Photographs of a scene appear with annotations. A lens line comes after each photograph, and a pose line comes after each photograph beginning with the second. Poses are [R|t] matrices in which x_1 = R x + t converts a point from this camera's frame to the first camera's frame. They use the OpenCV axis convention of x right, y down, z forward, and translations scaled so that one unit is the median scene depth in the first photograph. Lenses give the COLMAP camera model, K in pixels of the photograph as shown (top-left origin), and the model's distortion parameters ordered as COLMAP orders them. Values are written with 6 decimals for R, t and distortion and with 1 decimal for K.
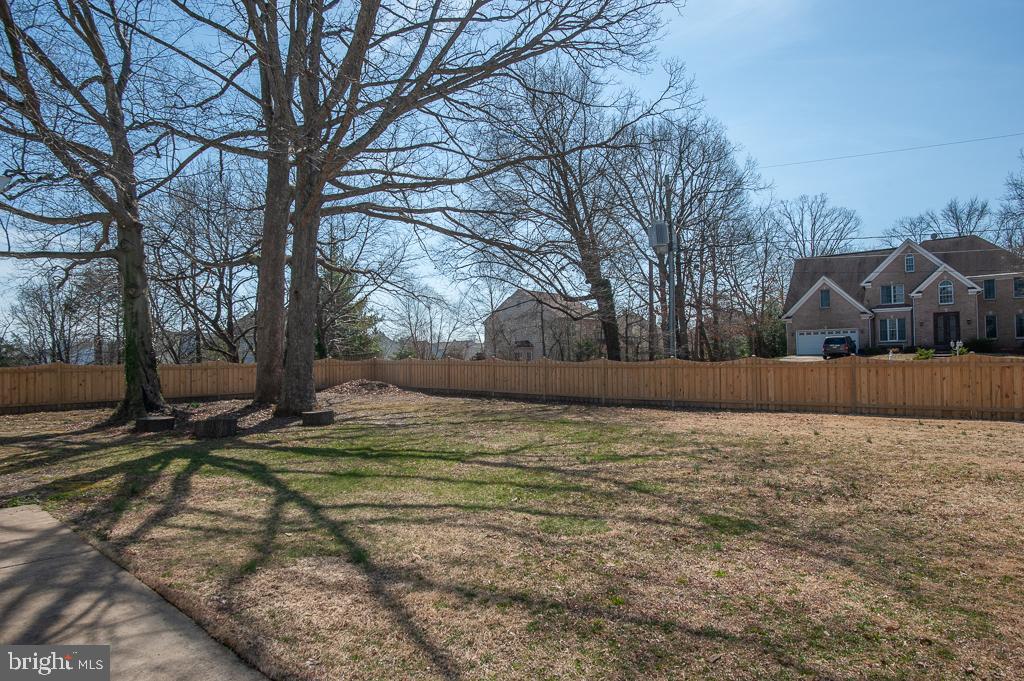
lens RADIAL K [[585.9, 0, 511.6], [0, 585.9, 352.5], [0, 0, 1]] dist [-0.003792, -0.000345]
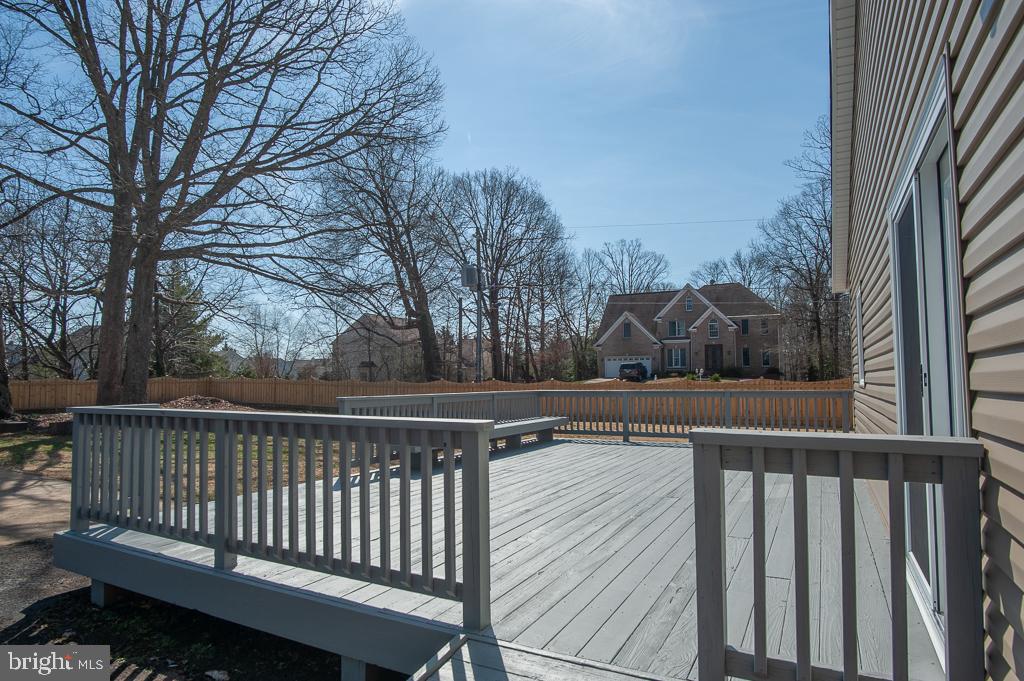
lens RADIAL K [[602.2, 0, 506.9], [0, 602.2, 352.8], [0, 0, 1]] dist [-0.001227, 0.000629]
pose [[0.979807, 0.019689, 0.198976, 0.066471], [-0.013505, 0.999384, -0.032390, -0.004682], [-0.199491, 0.029048, 0.979469, -0.177430]]
